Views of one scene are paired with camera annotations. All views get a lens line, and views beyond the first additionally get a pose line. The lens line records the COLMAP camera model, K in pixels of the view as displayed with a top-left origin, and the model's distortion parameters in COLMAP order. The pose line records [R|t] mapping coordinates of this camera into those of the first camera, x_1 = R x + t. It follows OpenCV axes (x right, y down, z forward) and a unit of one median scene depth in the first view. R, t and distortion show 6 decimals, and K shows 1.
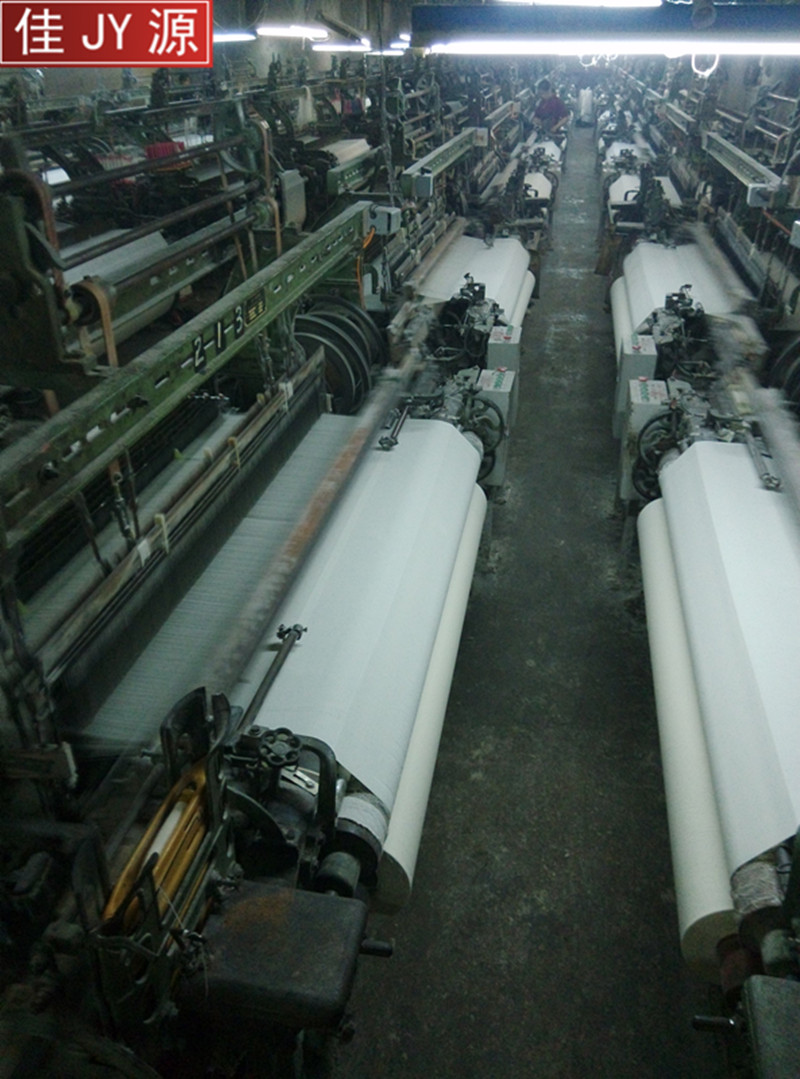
lens RADIAL K [[869.6, 0, 386.1], [0, 869.6, 538.5], [0, 0, 1]] dist [0.121624, -0.188244]
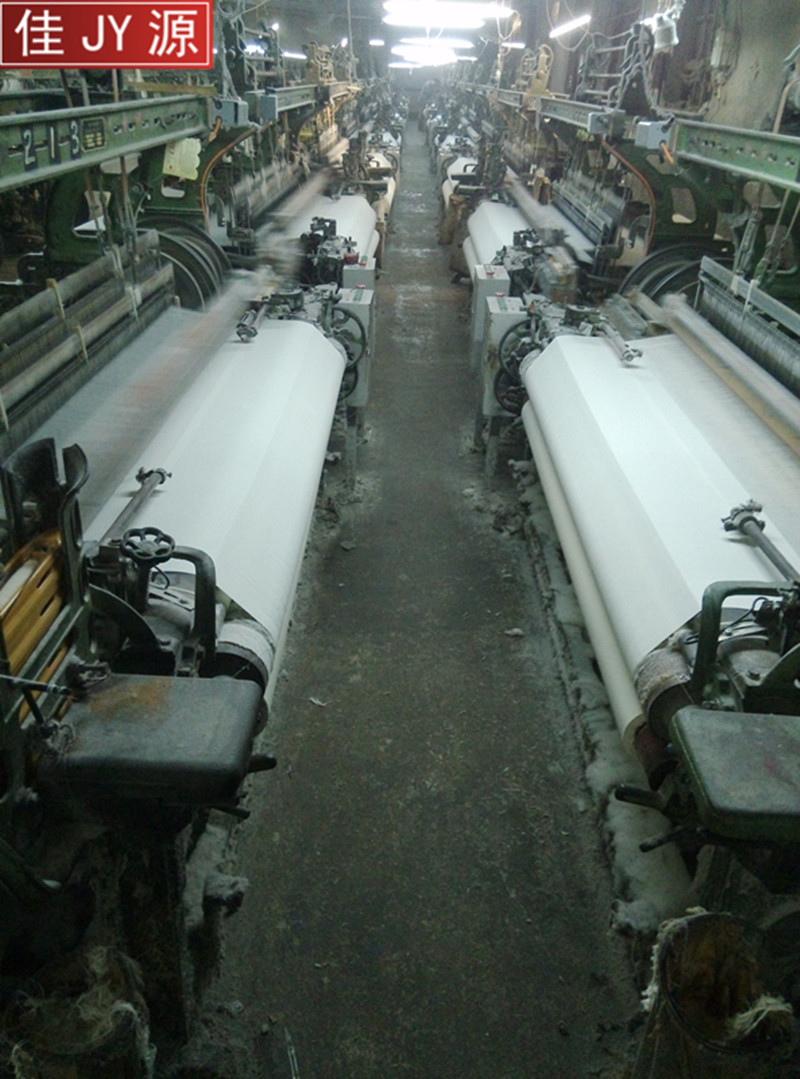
lens RADIAL K [[869.6, 0, 386.1], [0, 869.6, 538.5], [0, 0, 1]] dist [0.121624, -0.188244]
pose [[0.984938, -0.039522, 0.168331, -0.015084], [0.042768, 0.998962, -0.015701, 0.111245], [-0.167536, 0.022663, 0.985605, 0.044827]]
